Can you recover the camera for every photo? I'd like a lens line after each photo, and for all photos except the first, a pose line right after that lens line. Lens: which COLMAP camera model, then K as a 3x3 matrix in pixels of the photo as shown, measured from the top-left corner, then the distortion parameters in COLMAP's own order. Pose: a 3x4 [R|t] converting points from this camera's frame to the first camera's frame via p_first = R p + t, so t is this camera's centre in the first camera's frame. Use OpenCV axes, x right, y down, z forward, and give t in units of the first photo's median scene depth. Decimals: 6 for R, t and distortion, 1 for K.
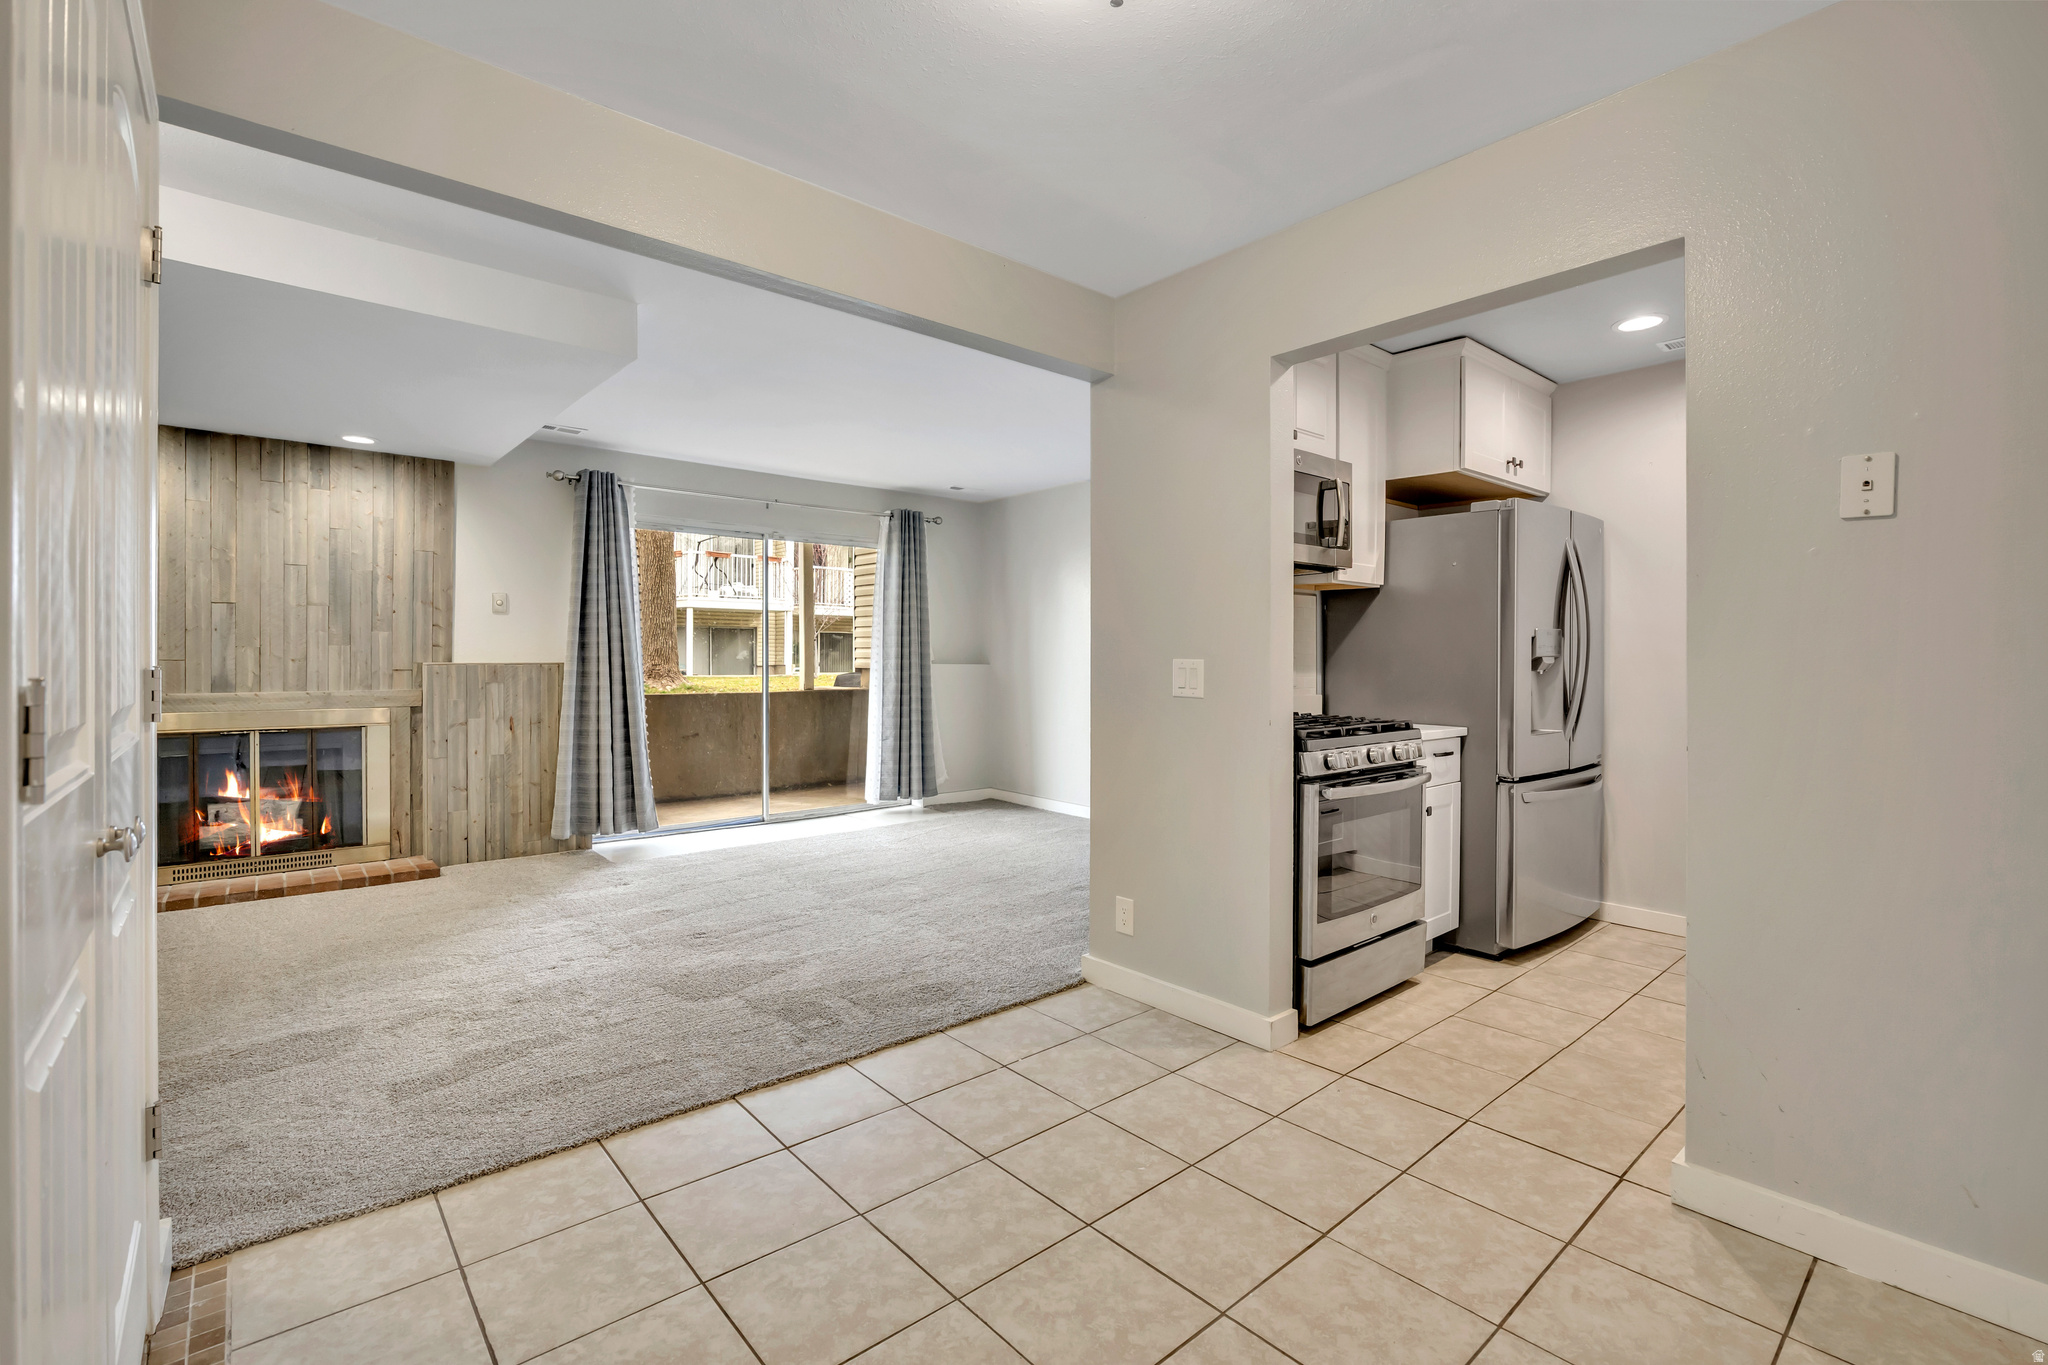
lens RADIAL K [[906.6, 0, 1015.2], [0, 906.6, 674.1], [0, 0, 1]] dist [-0.014420, 0.000904]
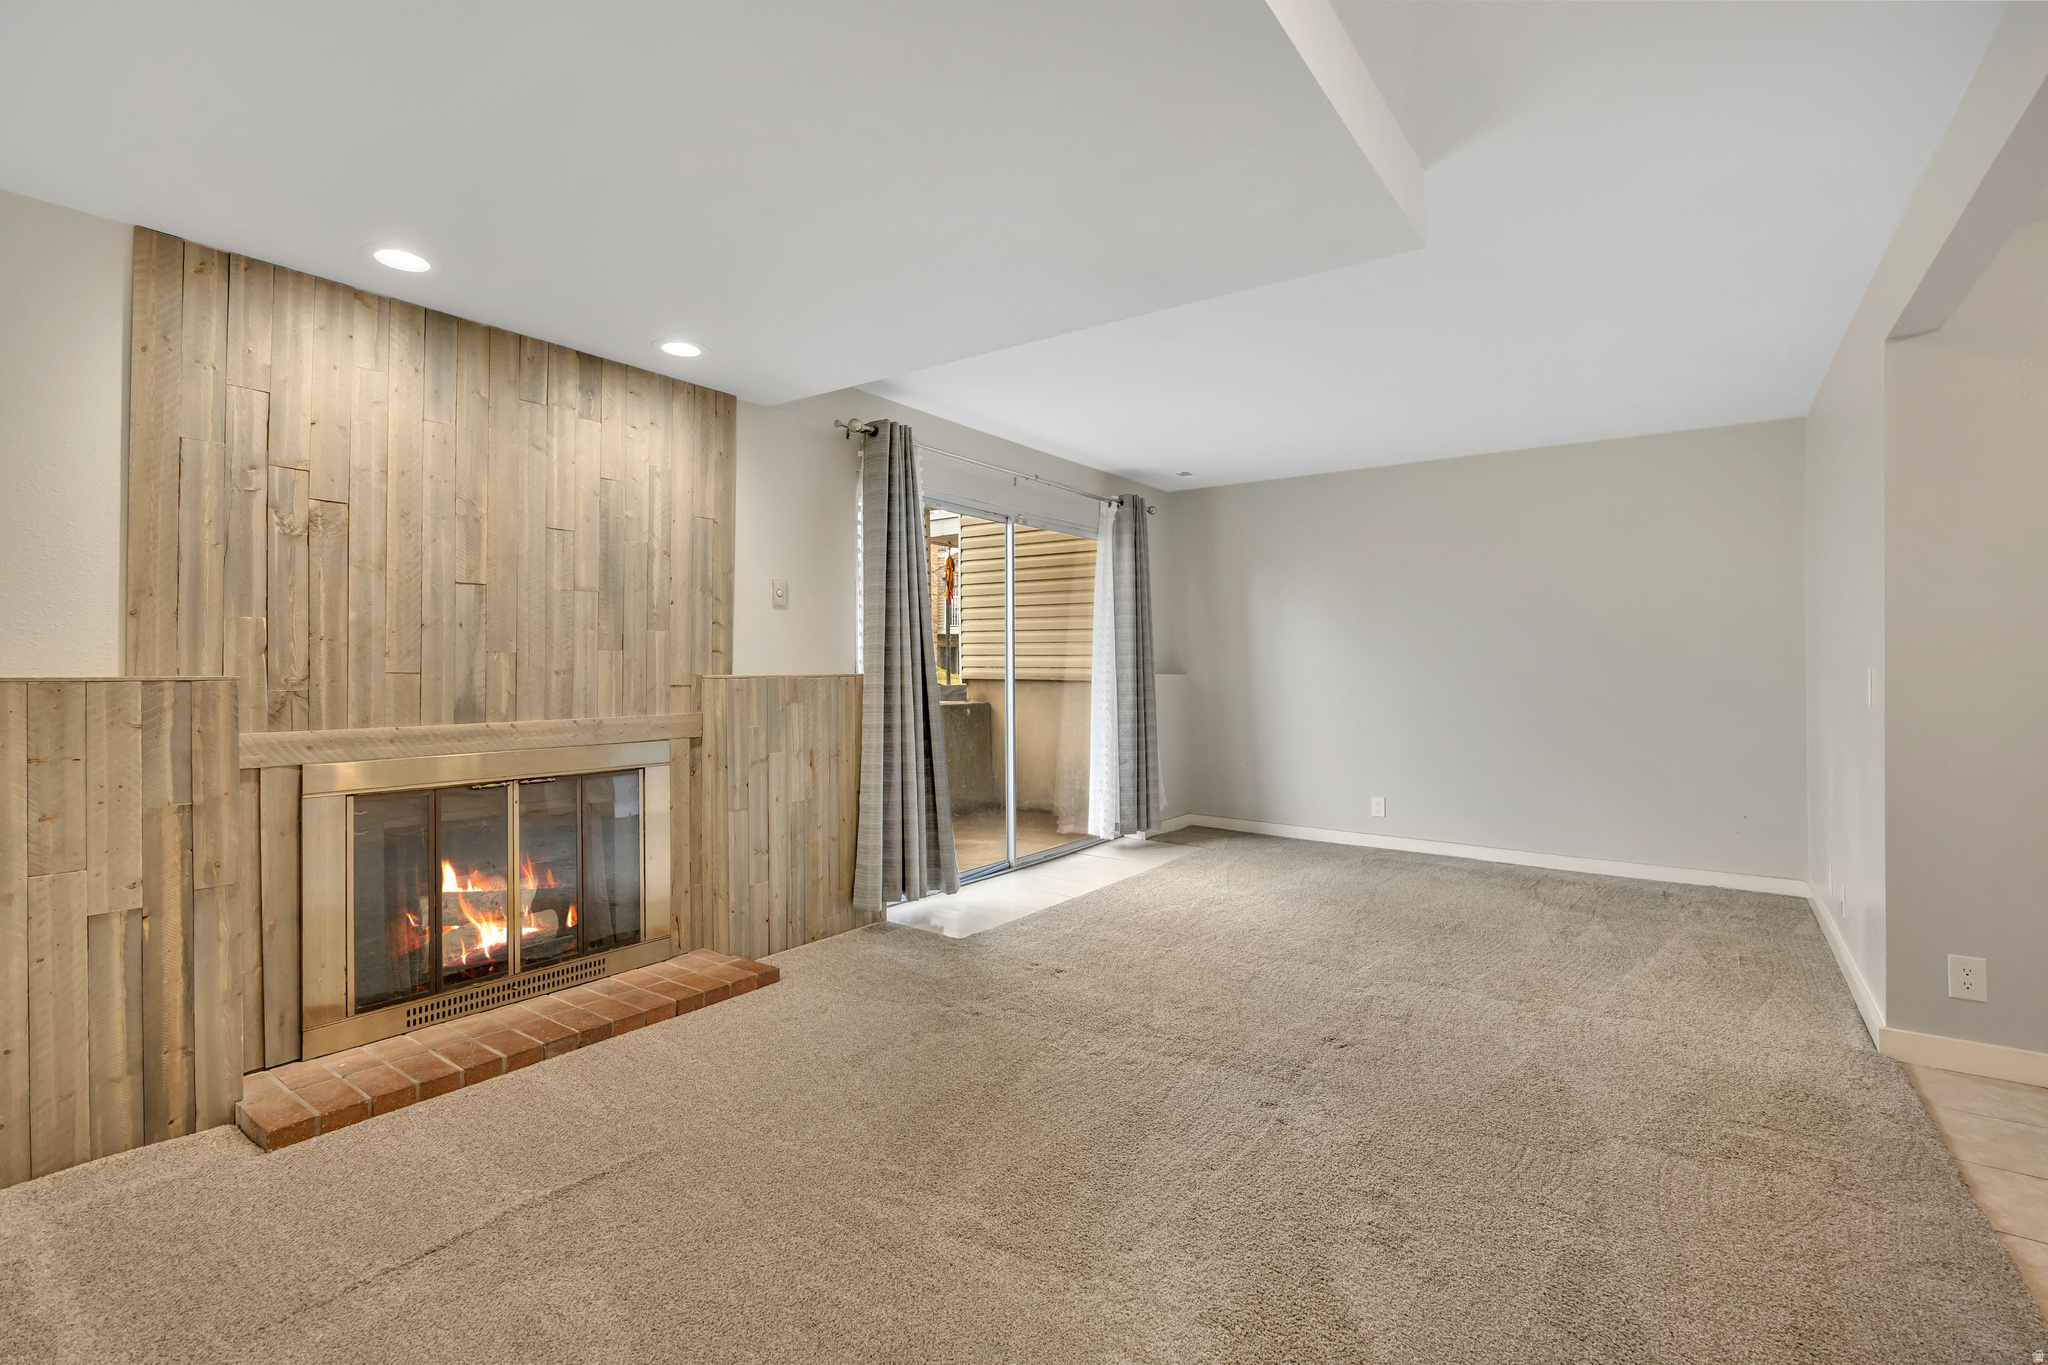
lens RADIAL K [[906.6, 0, 1009.0], [0, 906.6, 668.9], [0, 0, 1]] dist [-0.014420, 0.000904]
pose [[0.974551, -0.002369, 0.224156, -0.630829], [0.005763, 0.999878, -0.014487, -0.006451], [-0.224094, 0.015410, 0.974446, 0.274183]]
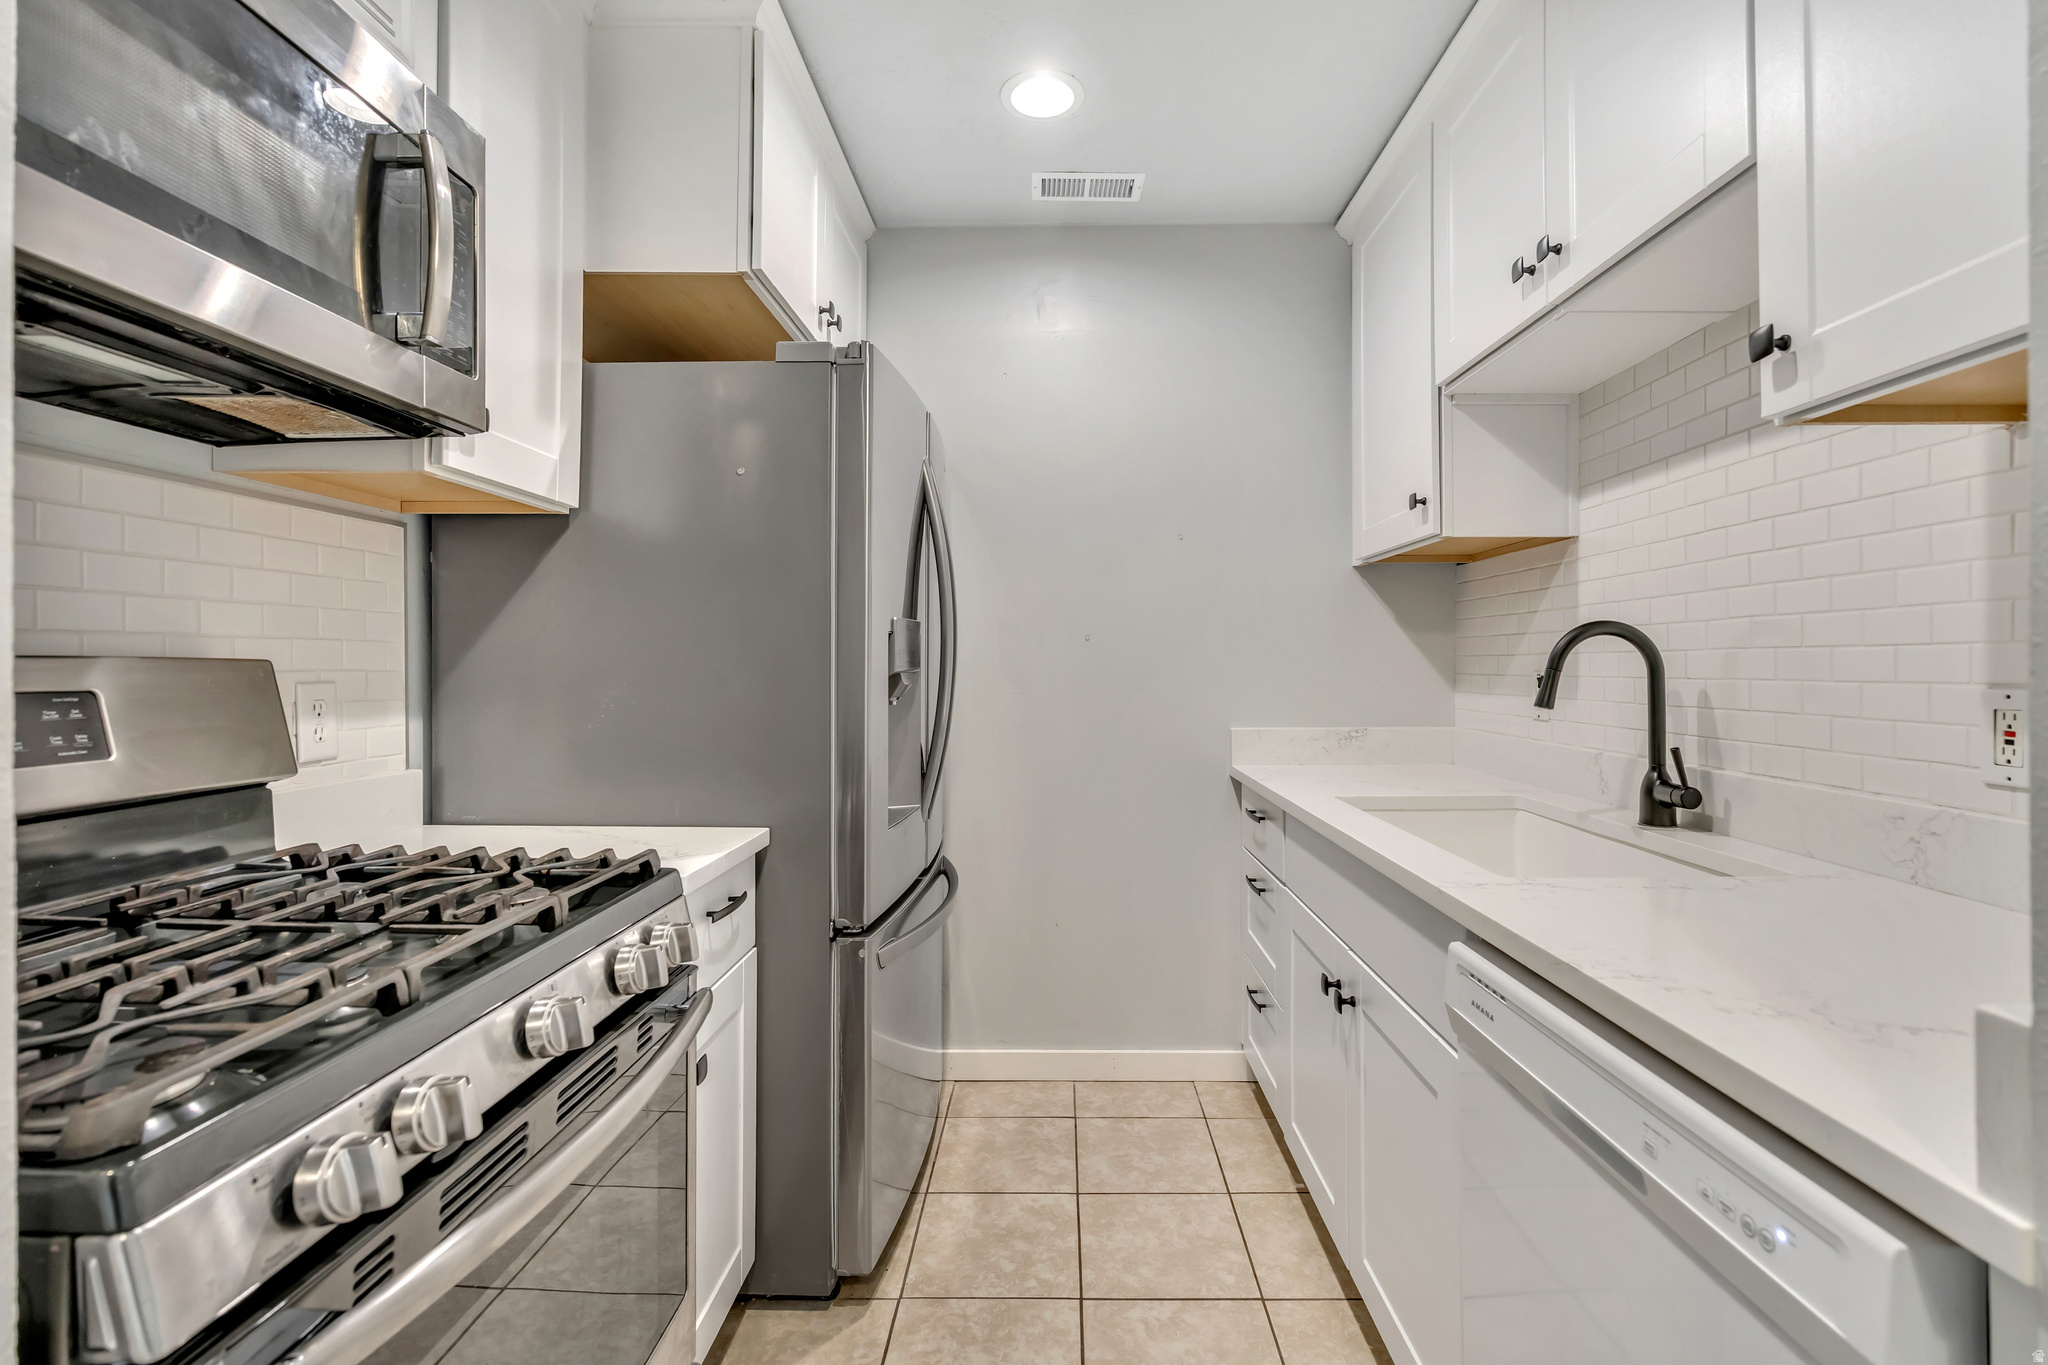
lens RADIAL K [[906.6, 0, 1057.8], [0, 906.6, 659.0], [0, 0, 1]] dist [-0.014420, 0.000904]
pose [[0.645536, 0.004339, 0.763717, 0.187848], [0.015677, 0.999698, -0.018931, -0.012260], [-0.763569, 0.024193, 0.645273, 0.454768]]
